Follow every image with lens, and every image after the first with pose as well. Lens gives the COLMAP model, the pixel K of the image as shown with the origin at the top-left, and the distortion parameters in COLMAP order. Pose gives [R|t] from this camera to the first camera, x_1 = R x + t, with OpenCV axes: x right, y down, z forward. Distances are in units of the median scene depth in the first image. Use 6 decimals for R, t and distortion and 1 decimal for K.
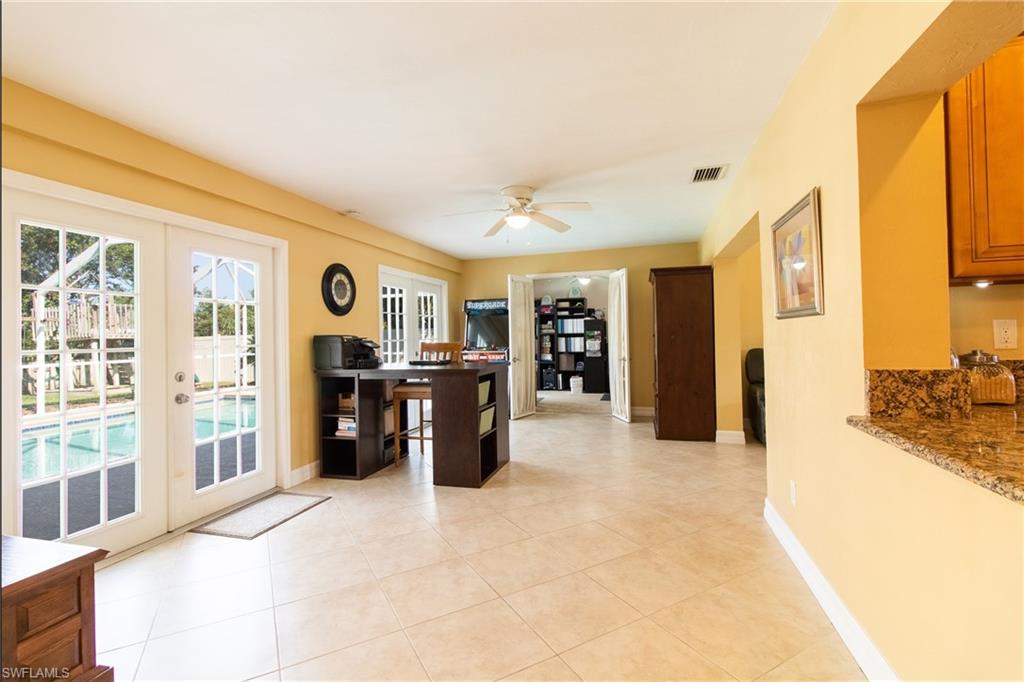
lens RADIAL K [[468.5, 0, 511.3], [0, 468.5, 329.8], [0, 0, 1]] dist [0.001607, 0.000419]
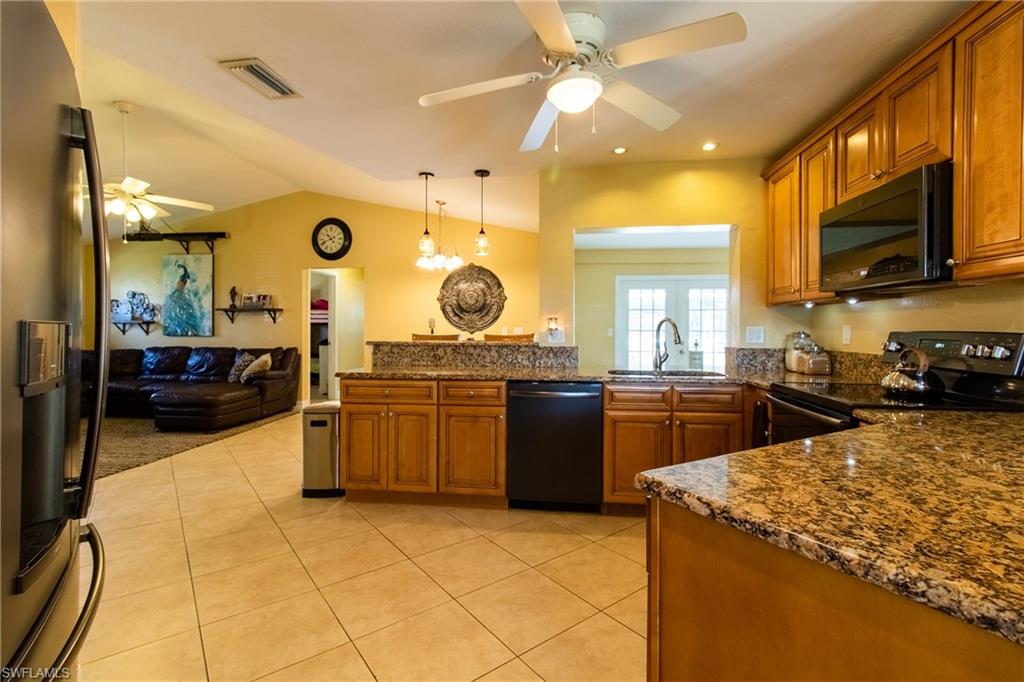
lens RADIAL K [[468.5, 0, 511.3], [0, 468.5, 329.8], [0, 0, 1]] dist [0.001607, 0.000419]
pose [[0.146592, 0.026281, -0.988848, 1.060885], [0.004660, 0.999618, 0.027258, -0.024495], [0.989186, -0.008604, 0.146413, -0.147190]]
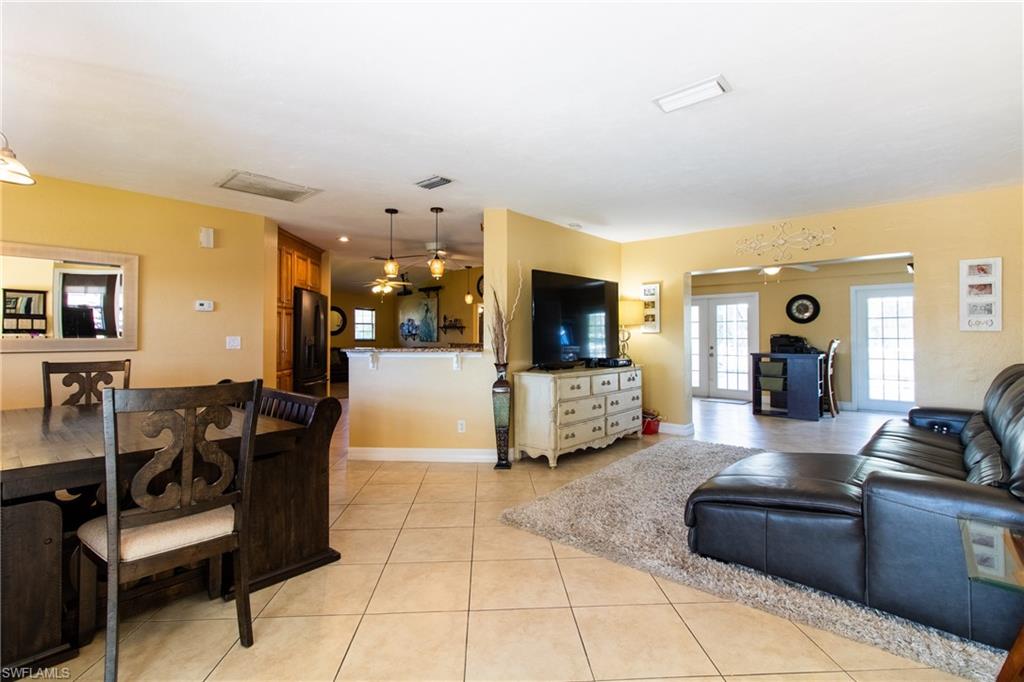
lens RADIAL K [[468.5, 0, 511.3], [0, 468.5, 329.8], [0, 0, 1]] dist [0.001607, 0.000419]
pose [[-0.440032, 0.009028, -0.897937, 1.812340], [0.019889, 0.999802, 0.000306, -0.030207], [0.897762, -0.017724, -0.440125, 0.819839]]
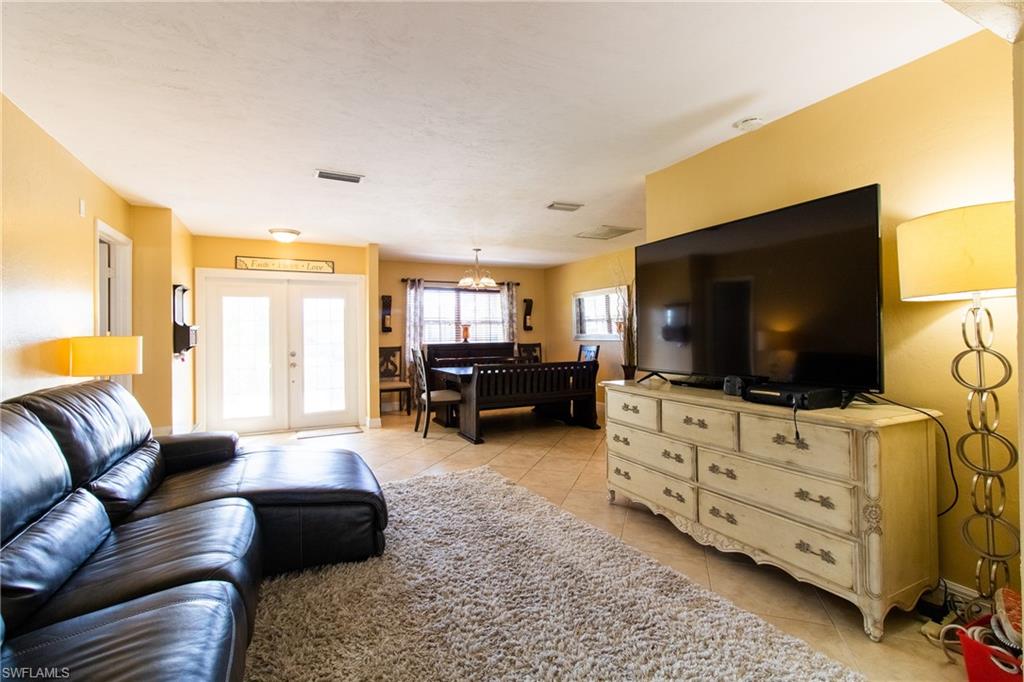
lens RADIAL K [[468.5, 0, 511.3], [0, 468.5, 329.8], [0, 0, 1]] dist [0.001607, 0.000419]
pose [[-0.672914, 0.035209, 0.738882, 0.421473], [0.019199, 0.999361, -0.030137, -0.002094], [-0.739471, -0.006094, -0.673161, 1.101790]]
